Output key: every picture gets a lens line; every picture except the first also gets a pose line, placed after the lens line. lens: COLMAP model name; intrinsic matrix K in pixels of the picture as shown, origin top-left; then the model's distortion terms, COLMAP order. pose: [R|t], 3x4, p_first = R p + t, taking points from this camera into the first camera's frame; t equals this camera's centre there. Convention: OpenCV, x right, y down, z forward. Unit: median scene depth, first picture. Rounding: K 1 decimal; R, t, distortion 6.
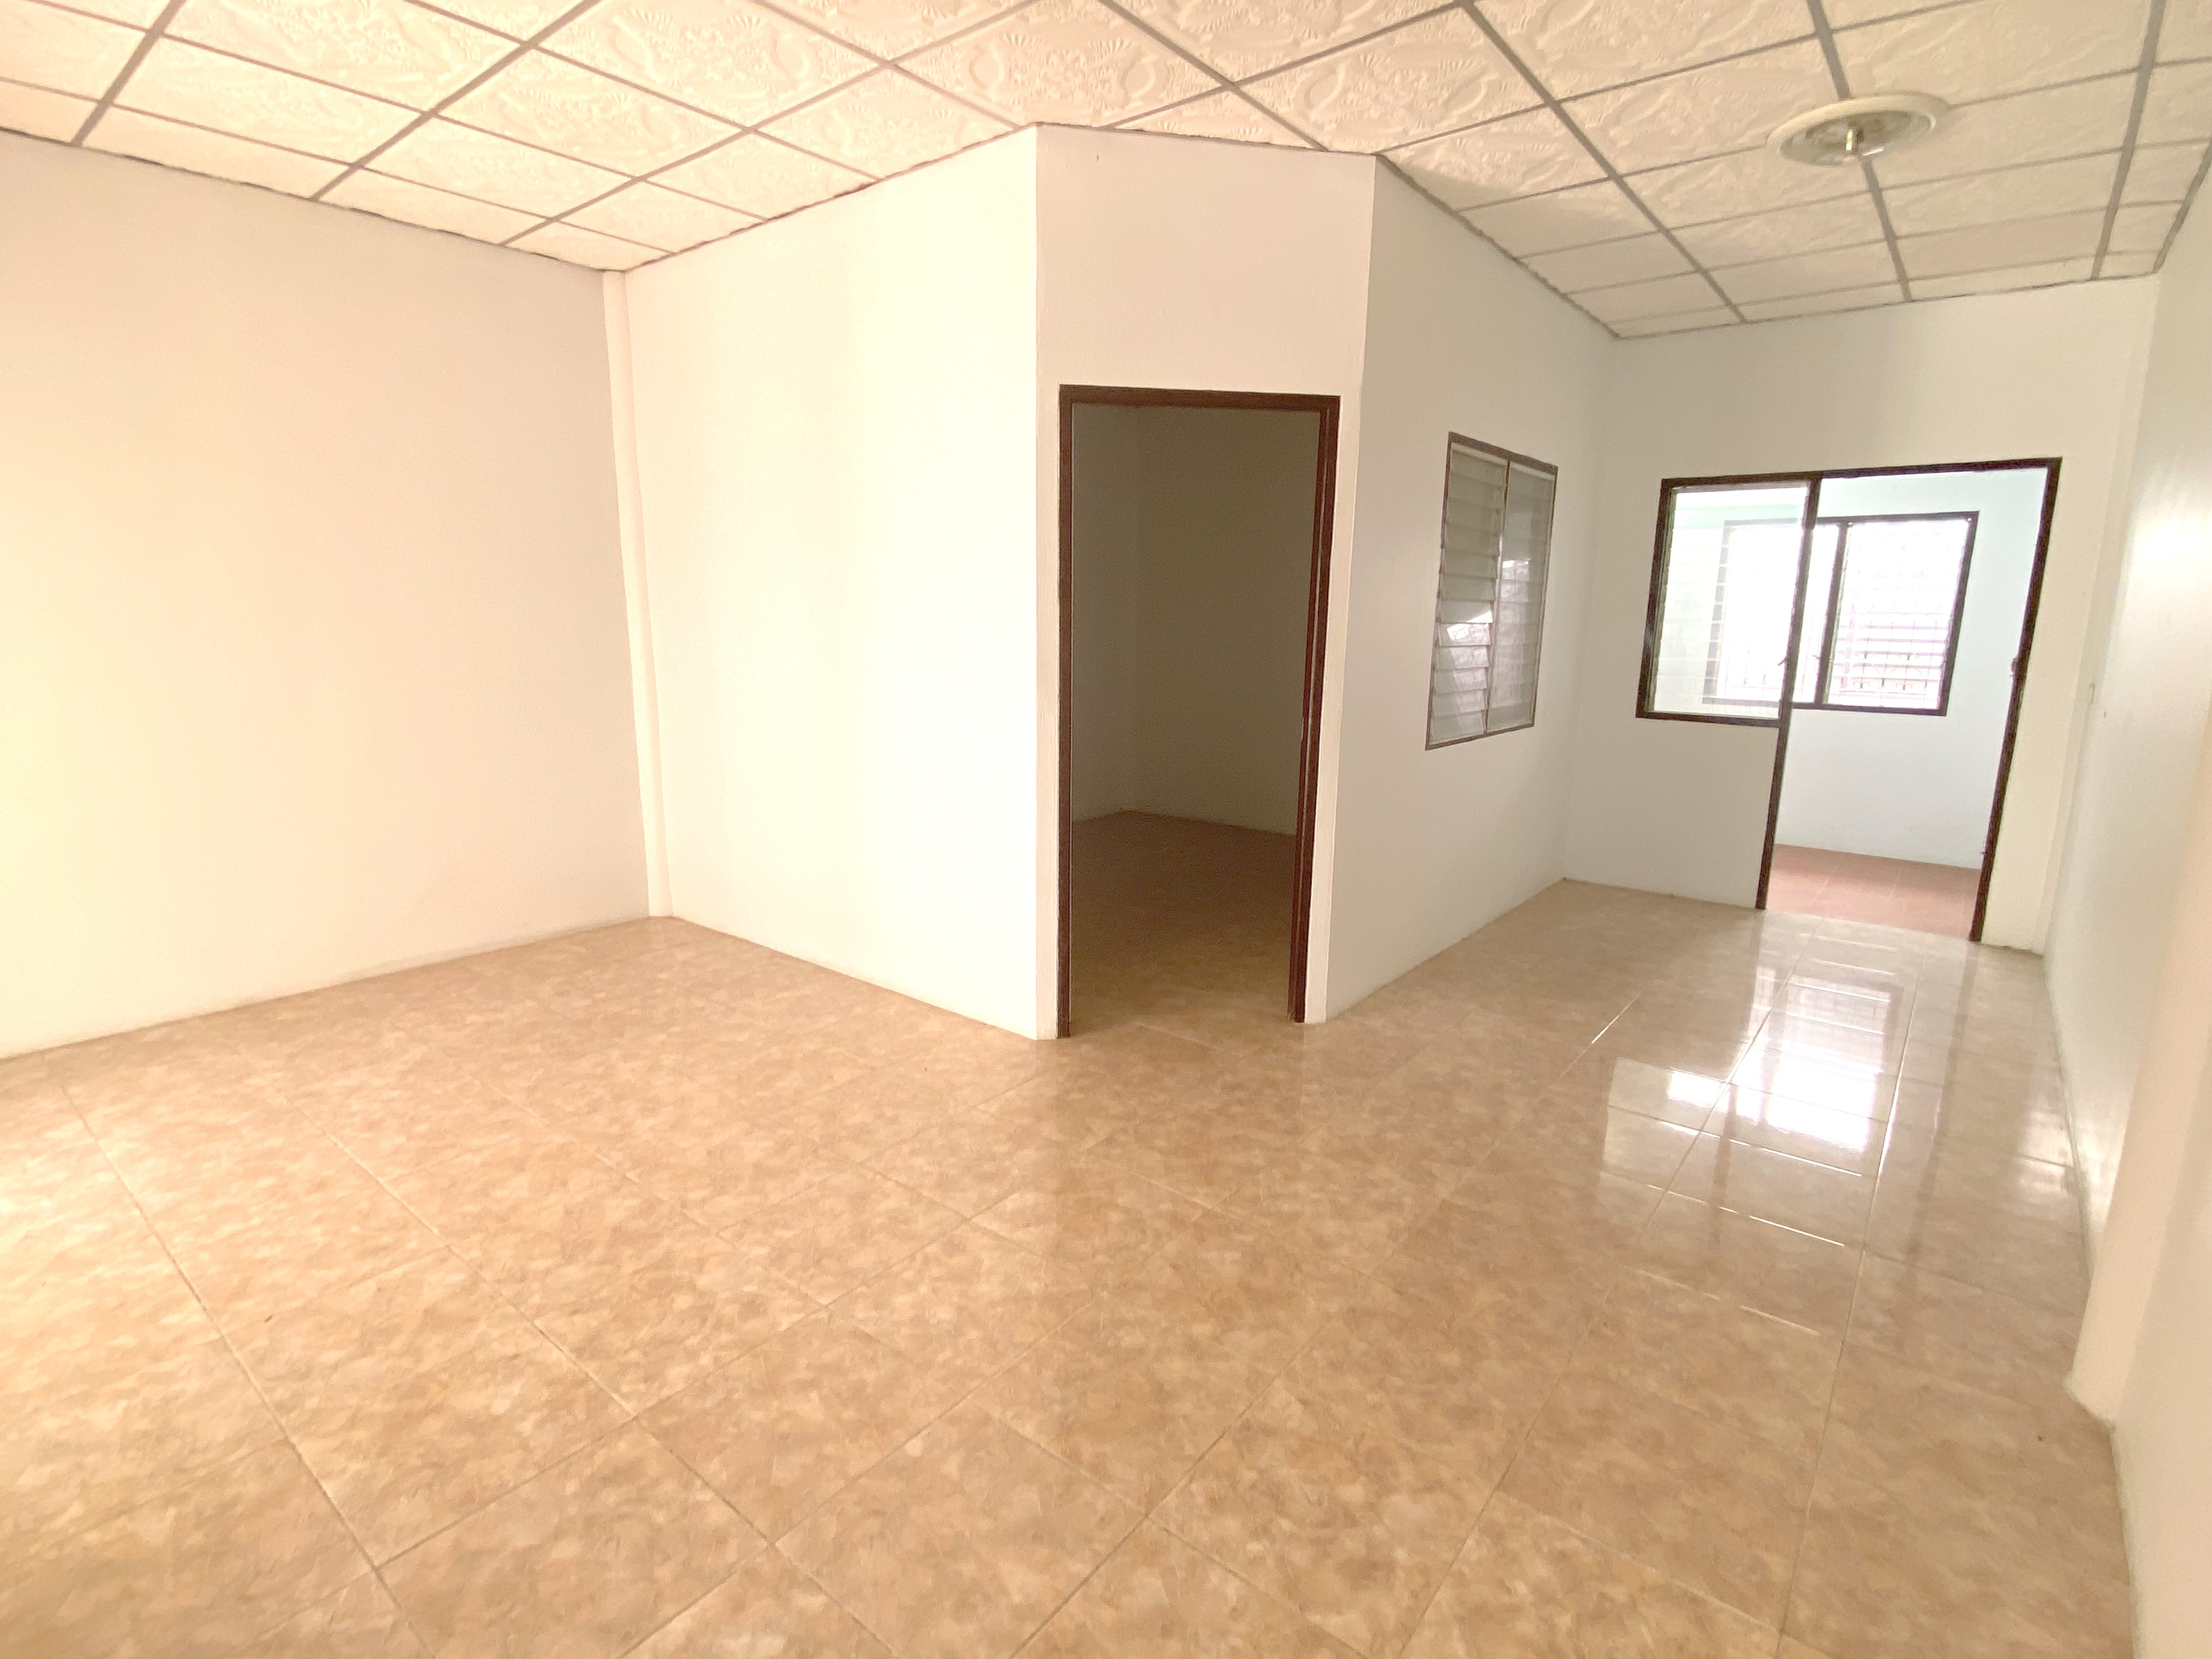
lens RADIAL K [[1096.4, 0, 1106.0], [0, 1096.4, 829.5], [0, 0, 1]] dist [0.002557, -0.010541]
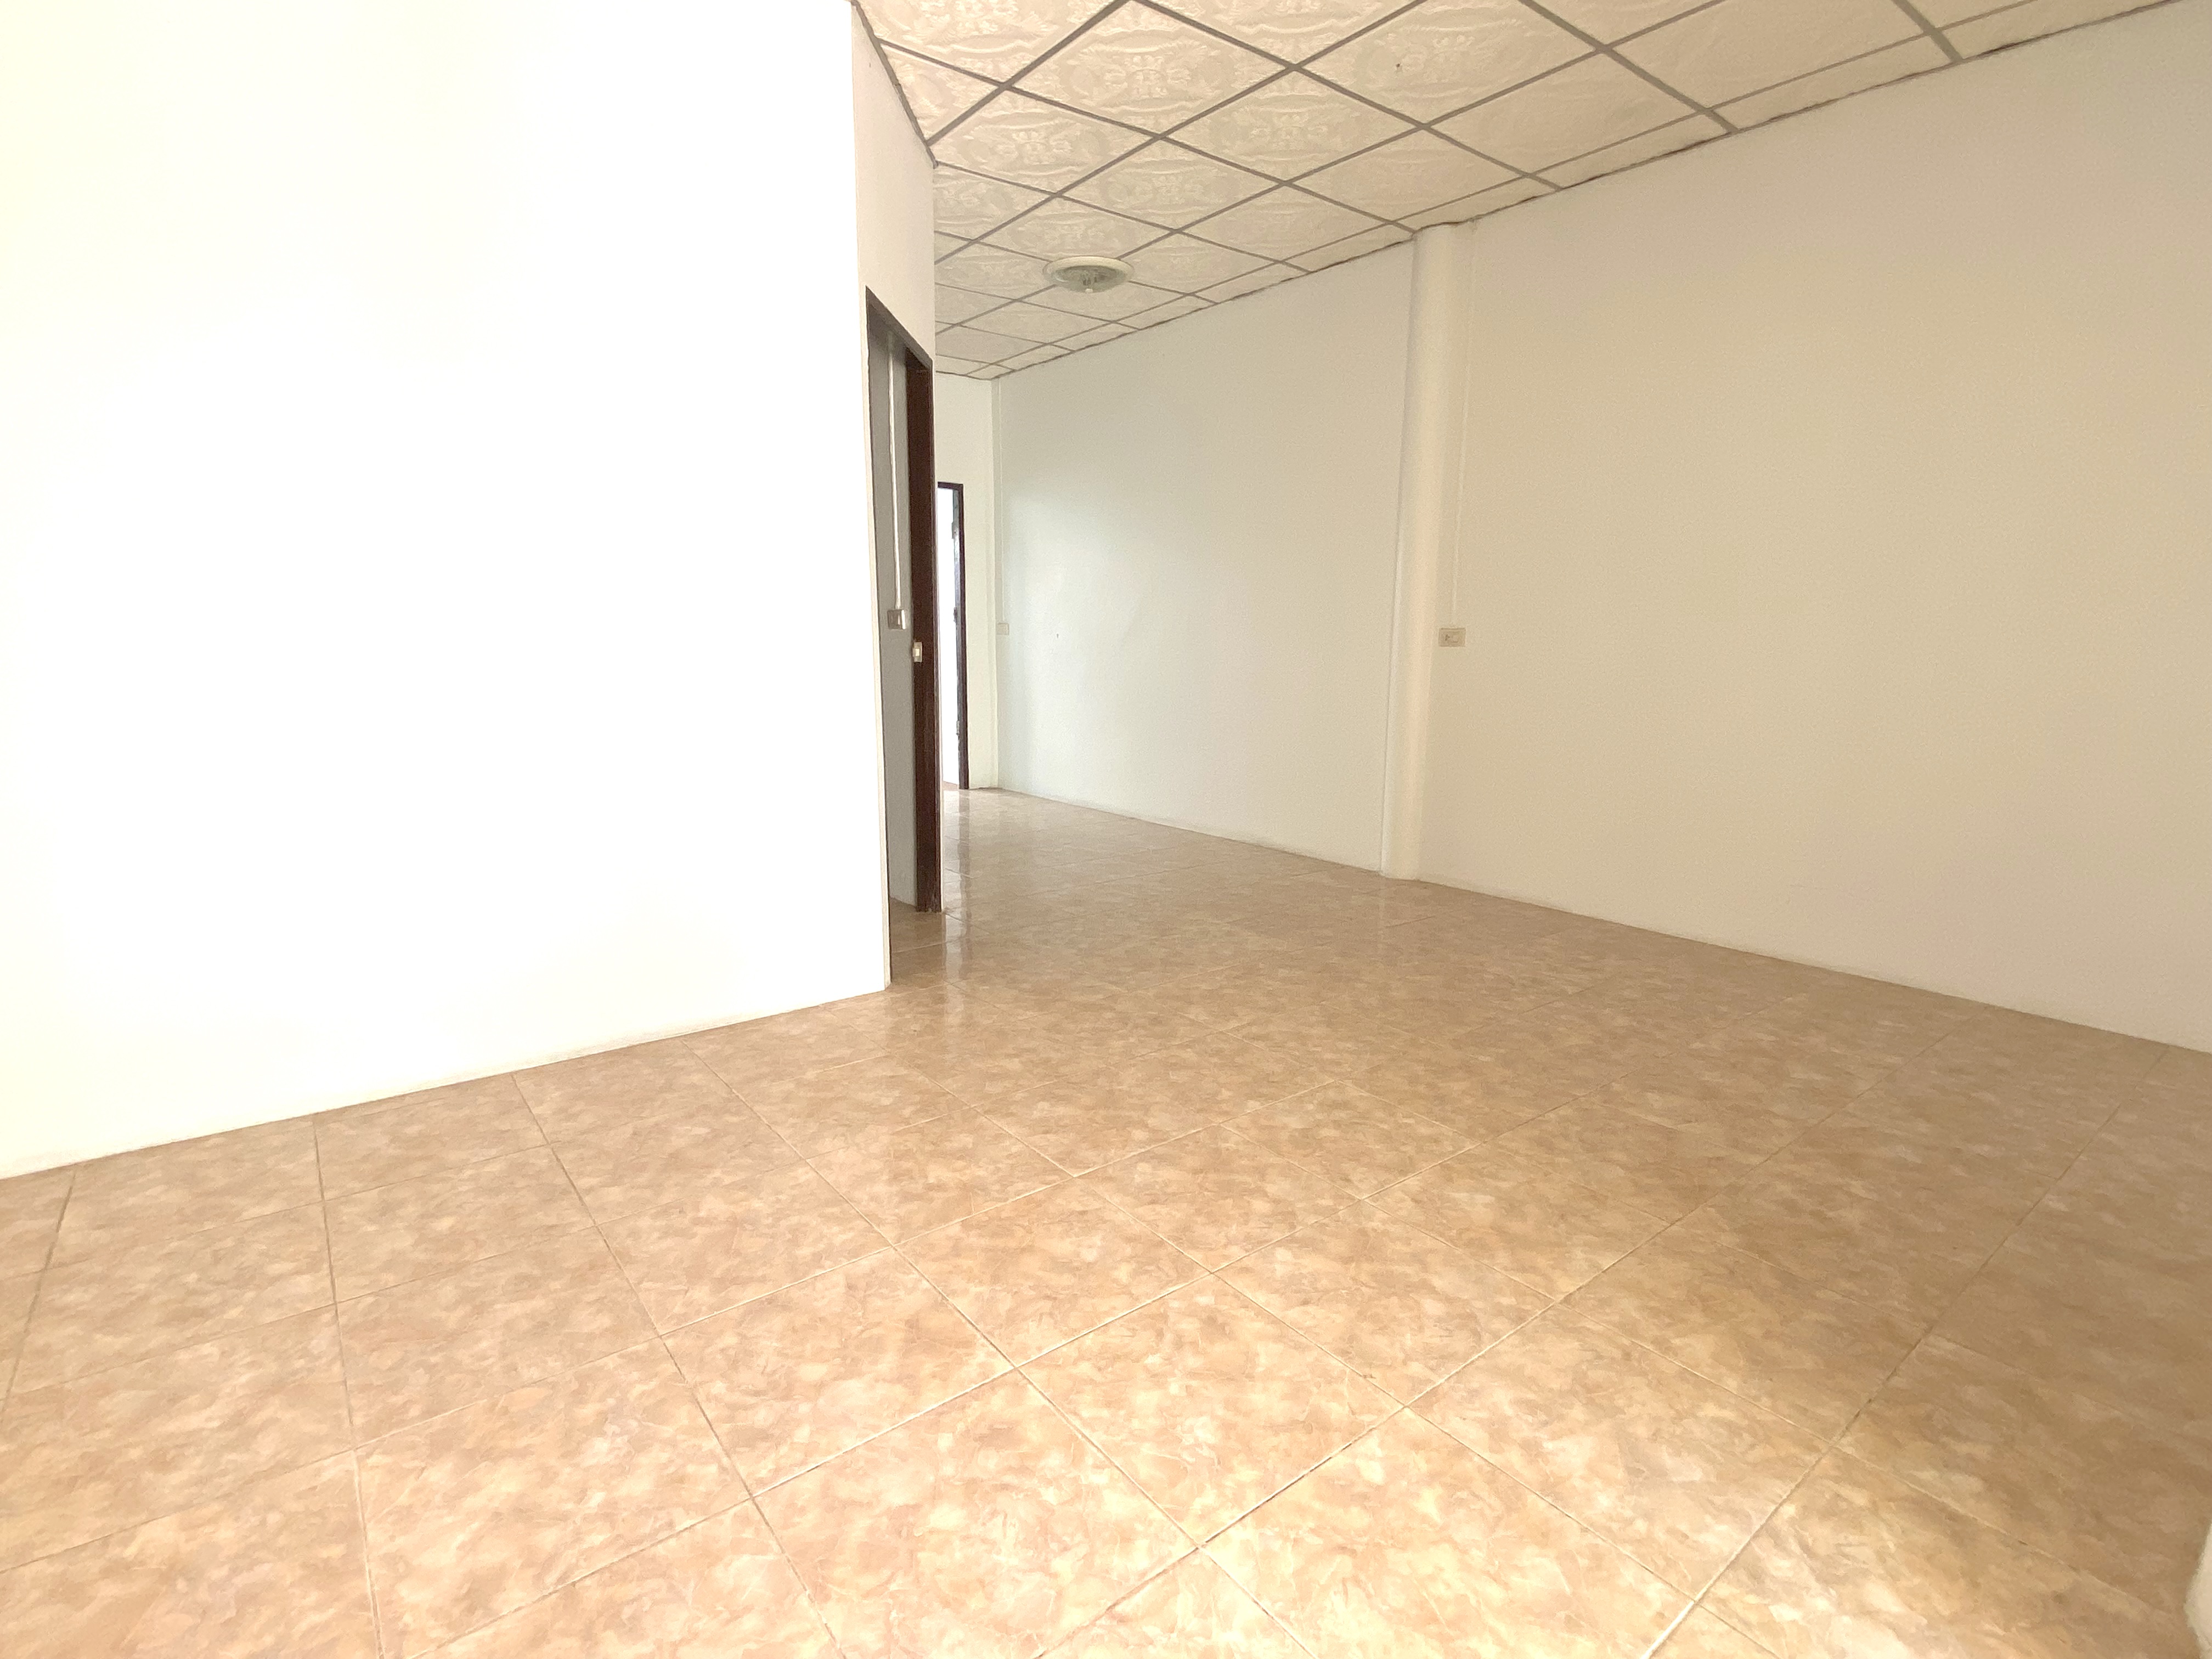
lens RADIAL K [[1071.1, 0, 1106.0], [0, 1071.1, 829.5], [0, 0, 1]] dist [0.042546, -0.050760]
pose [[0.229417, -0.188765, 0.954848, -1.192531], [0.194996, 0.970039, 0.144918, -0.050592], [-0.953595, 0.152945, 0.259352, 0.756977]]
